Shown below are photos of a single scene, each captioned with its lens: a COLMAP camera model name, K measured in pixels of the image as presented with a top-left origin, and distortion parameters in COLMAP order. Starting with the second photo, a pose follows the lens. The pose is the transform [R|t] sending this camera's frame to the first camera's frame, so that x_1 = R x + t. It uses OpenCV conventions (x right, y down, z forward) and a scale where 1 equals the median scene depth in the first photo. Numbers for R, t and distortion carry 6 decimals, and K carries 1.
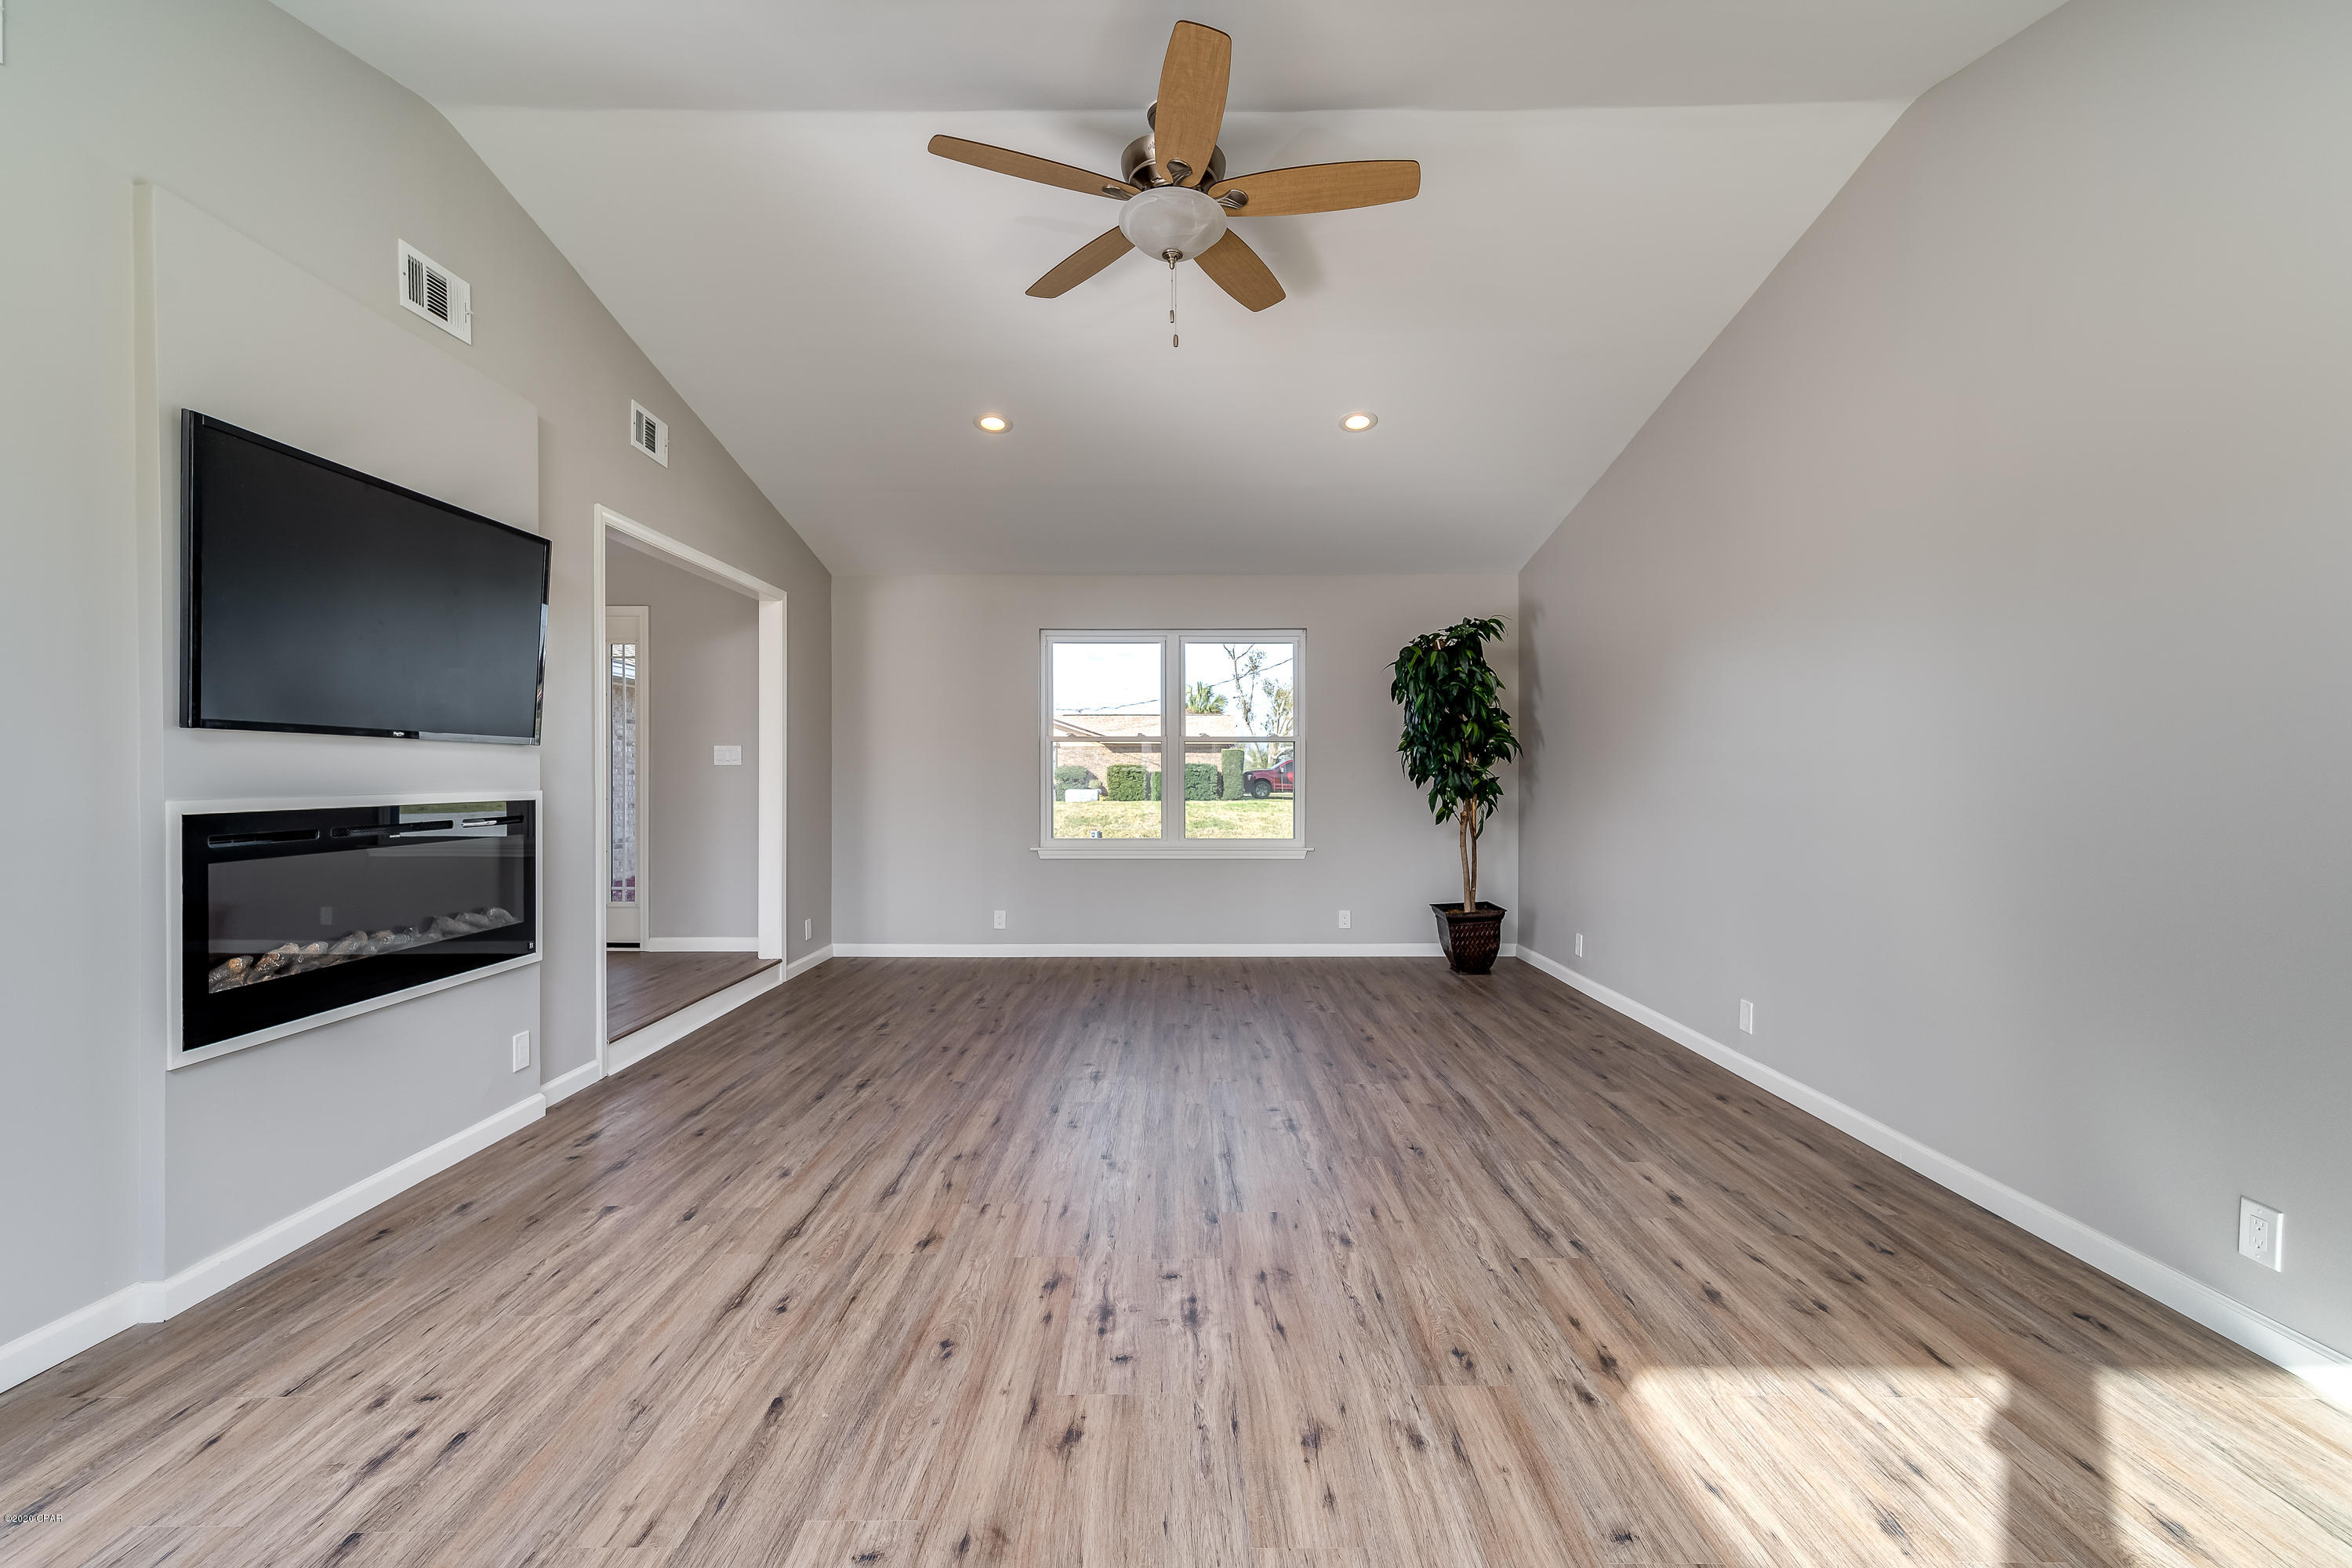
lens RADIAL K [[1014.5, 0, 1175.2], [0, 1014.5, 785.1], [0, 0, 1]] dist [0.003405, 0.000427]
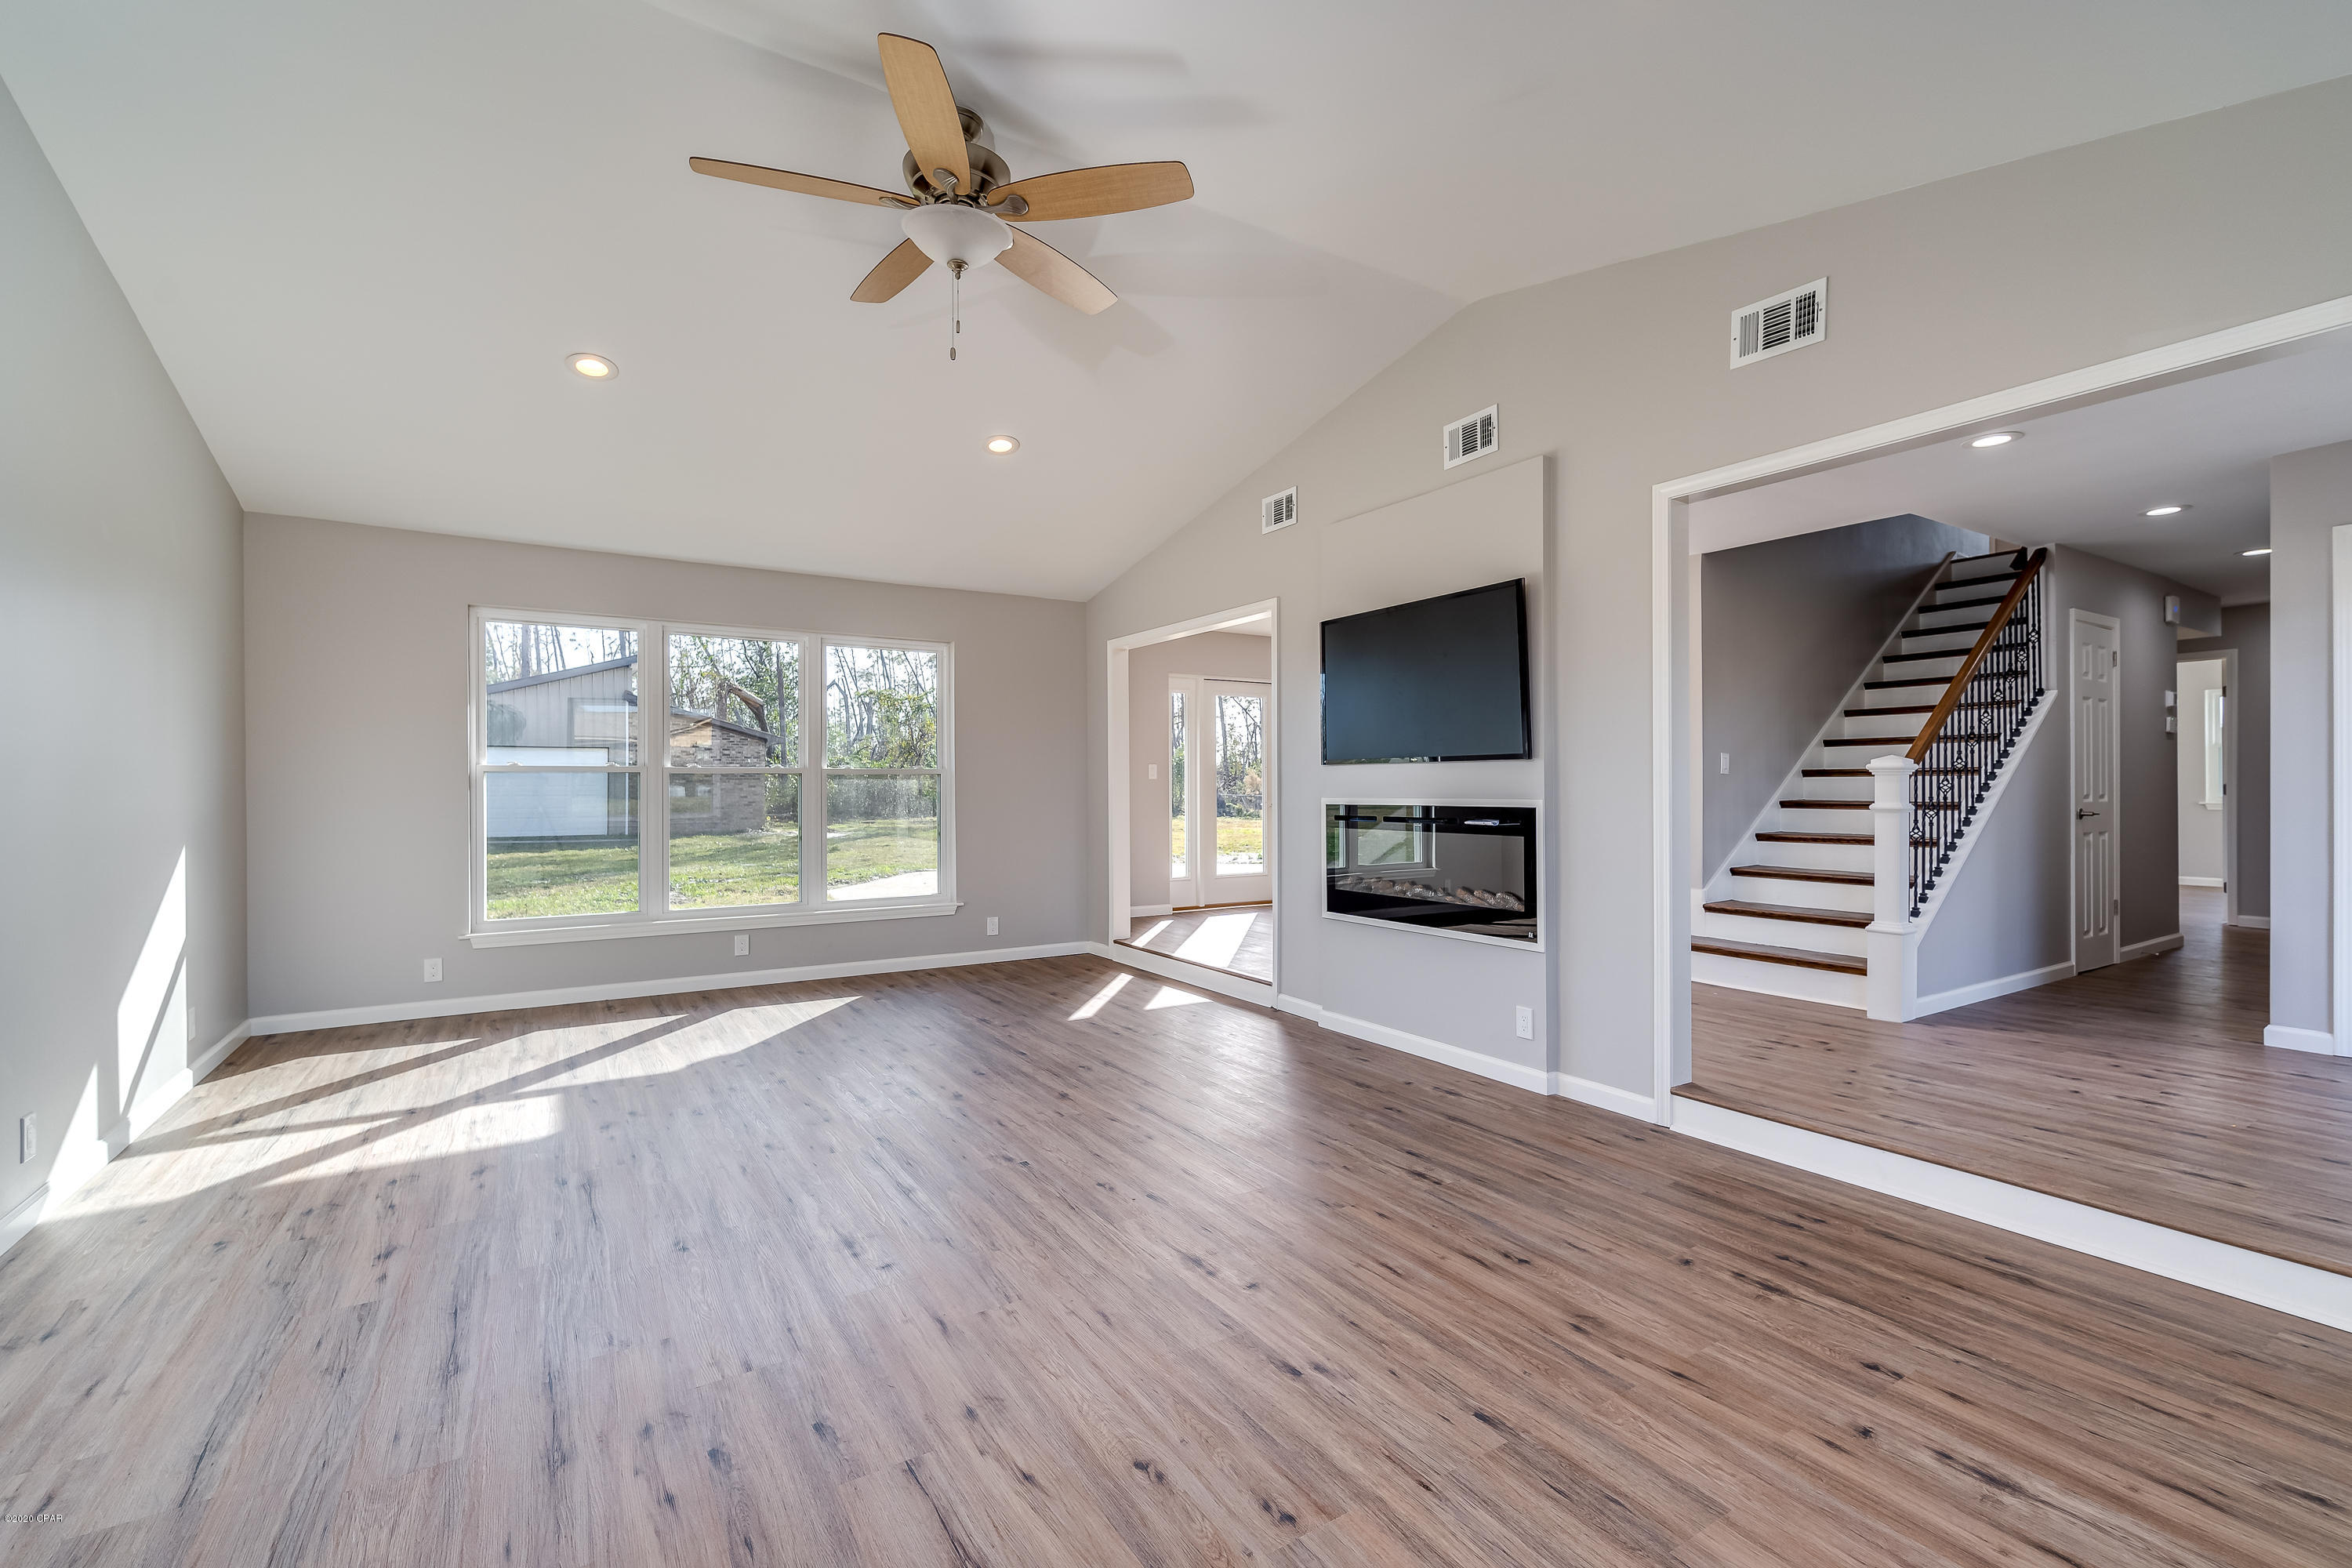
lens RADIAL K [[1014.5, 0, 1182.6], [0, 1014.5, 793.5], [0, 0, 1]] dist [0.003405, 0.000427]
pose [[-0.842467, 0.005667, -0.538718, 0.415247], [-0.003028, 0.999879, 0.015254, -0.023407], [0.538740, 0.014482, -0.842348, 2.348044]]
